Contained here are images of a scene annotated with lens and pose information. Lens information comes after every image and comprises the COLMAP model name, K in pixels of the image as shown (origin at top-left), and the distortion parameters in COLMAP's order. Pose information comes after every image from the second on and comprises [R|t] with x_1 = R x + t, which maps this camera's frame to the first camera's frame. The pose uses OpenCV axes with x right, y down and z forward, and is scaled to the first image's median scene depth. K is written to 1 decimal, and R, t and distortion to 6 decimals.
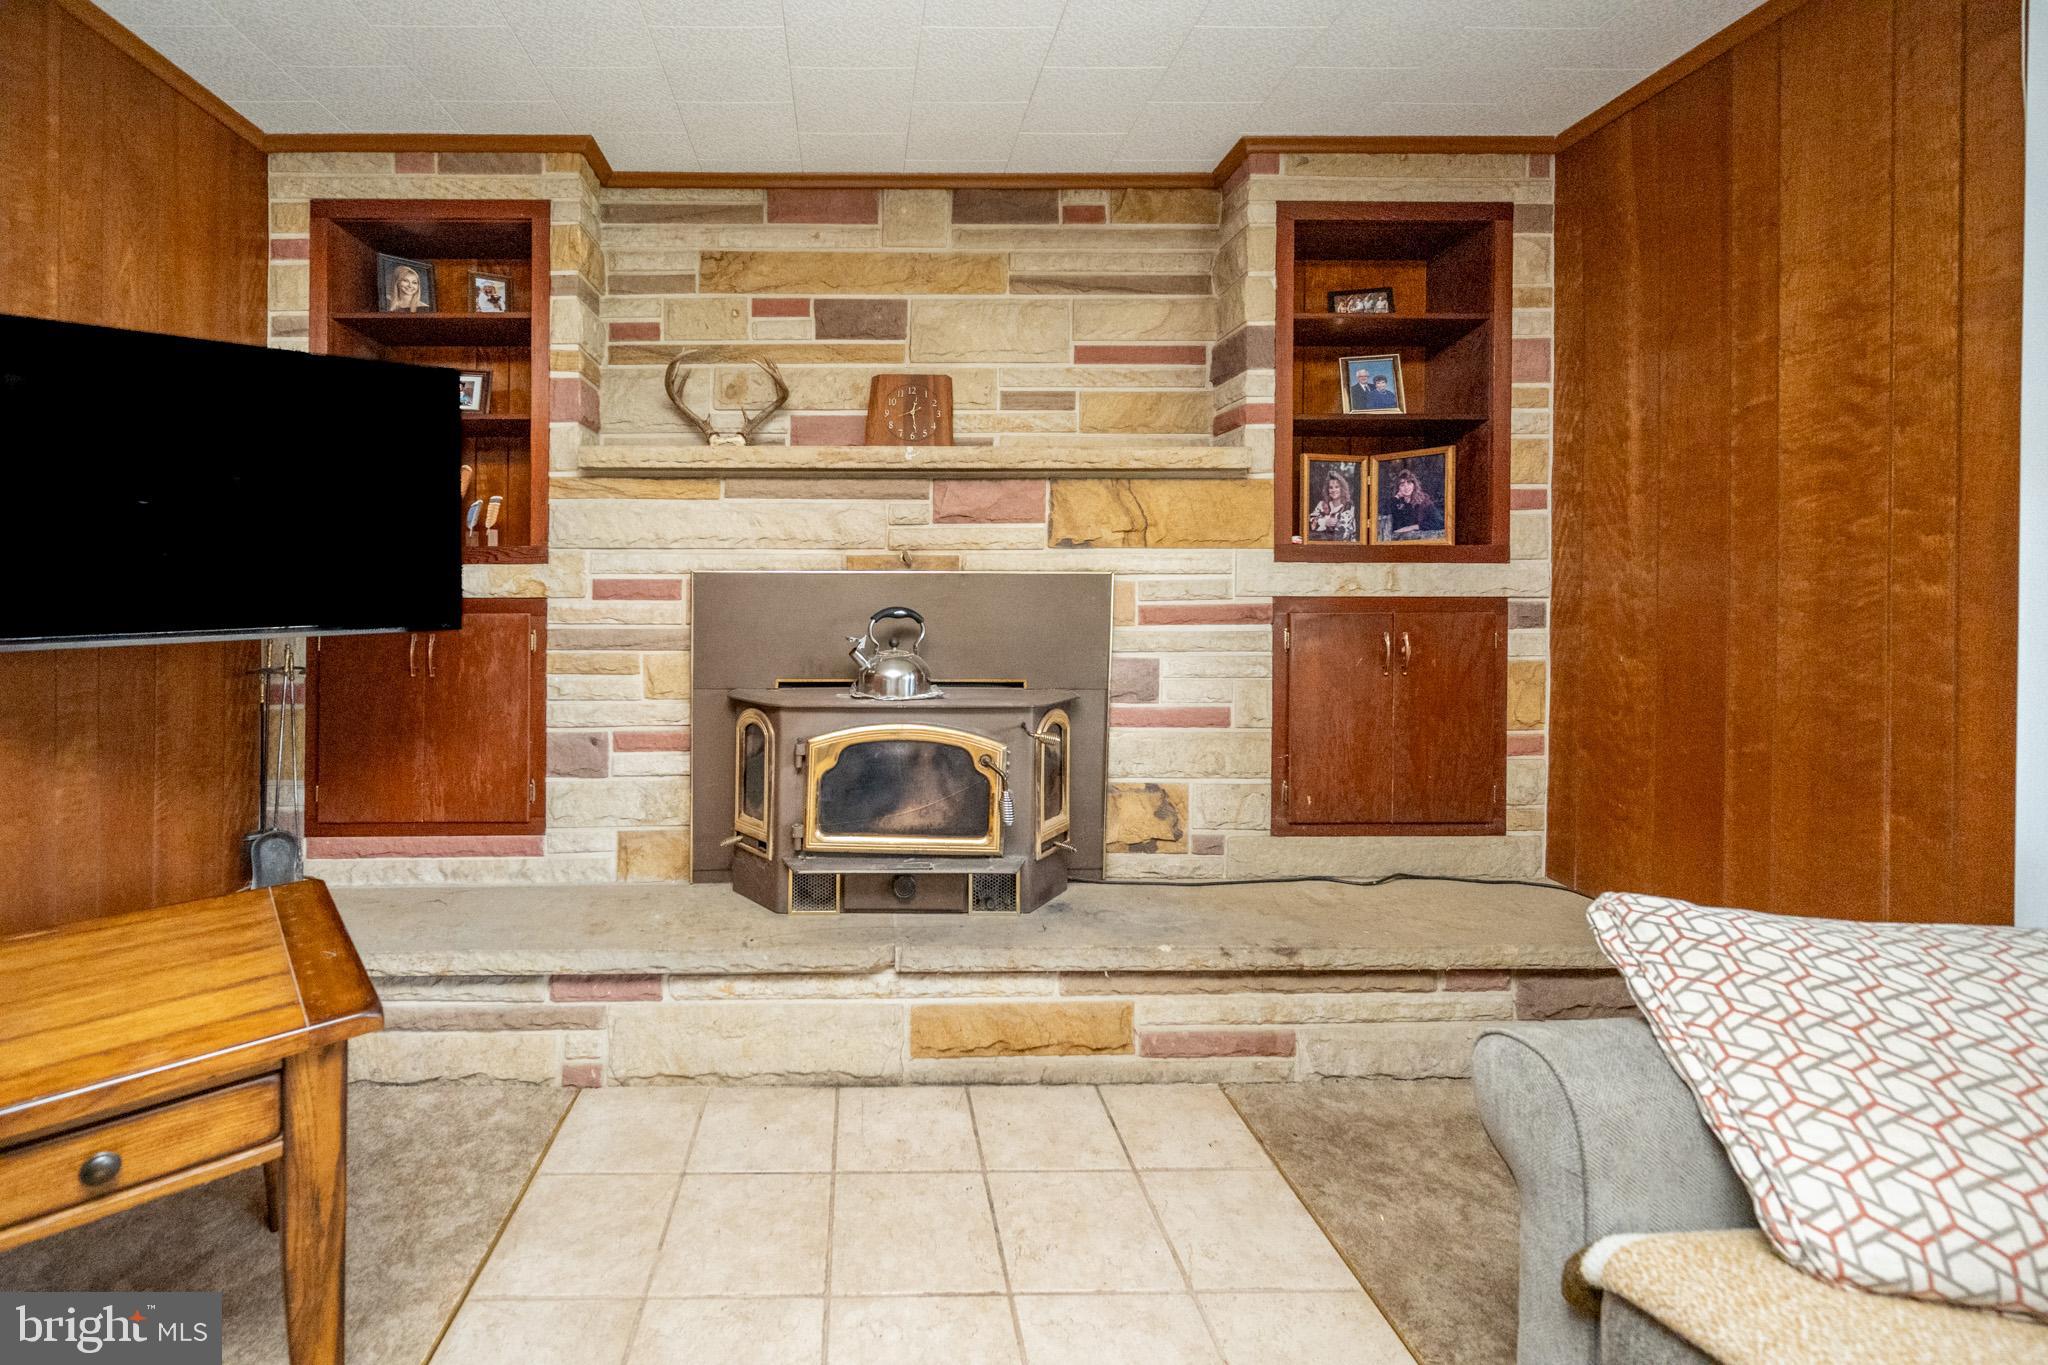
lens RADIAL K [[822.4, 0, 903.1], [0, 822.4, 595.8], [0, 0, 1]] dist [0.001025, -0.000549]
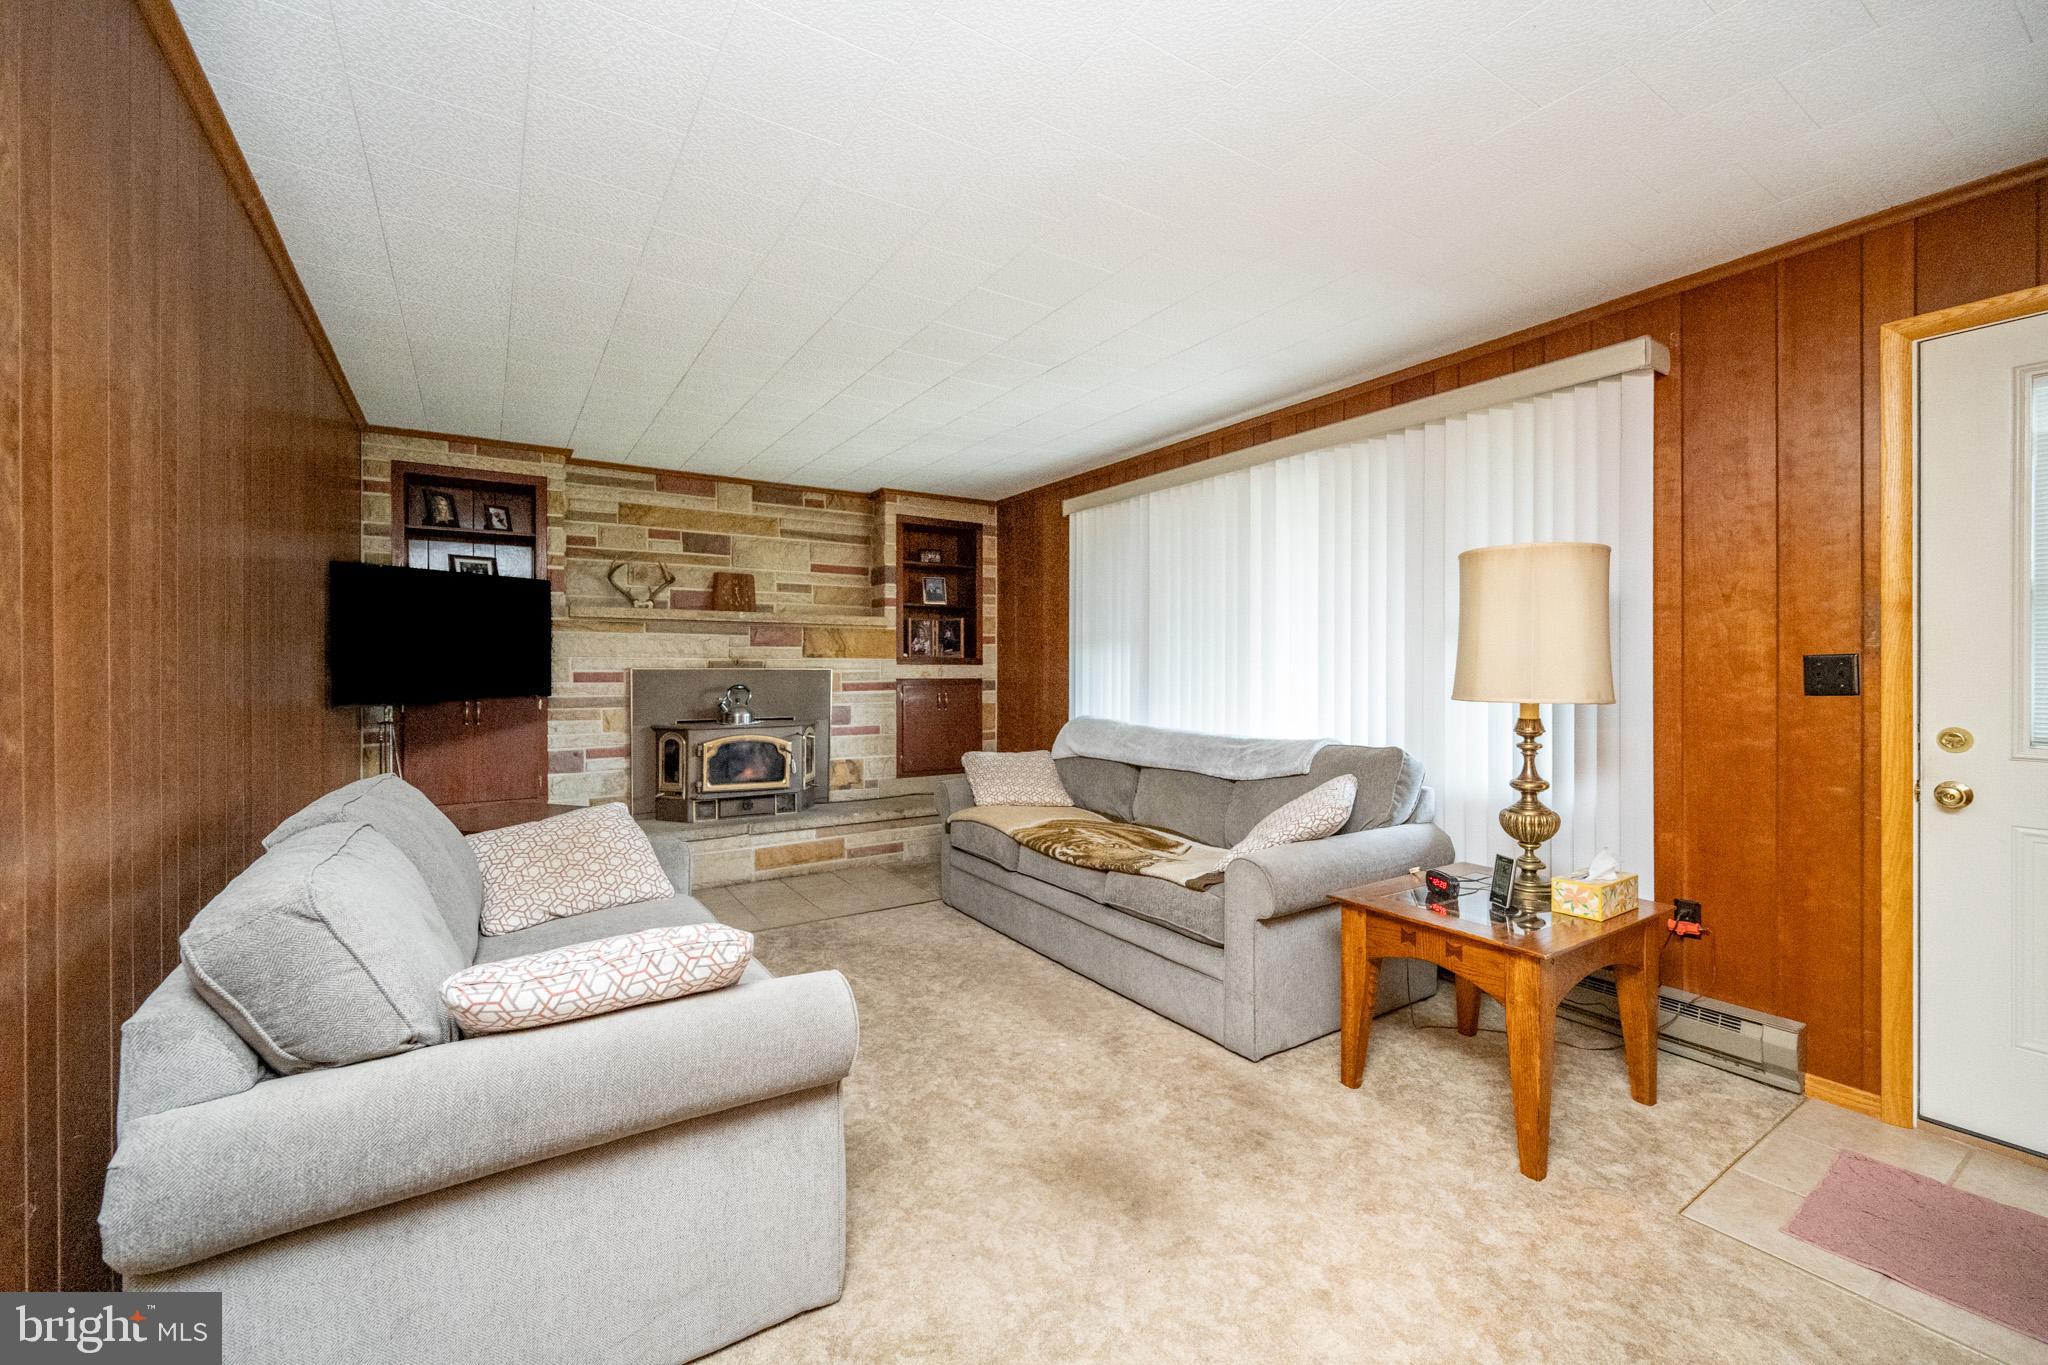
lens RADIAL K [[822.4, 0, 1022.5], [0, 822.4, 676.3], [0, 0, 1]] dist [0.001025, -0.000549]
pose [[0.853928, -0.005037, 0.520366, -0.483333], [0.009541, 0.999937, -0.005979, 0.011938], [-0.520303, 0.010071, 0.853922, -1.237782]]
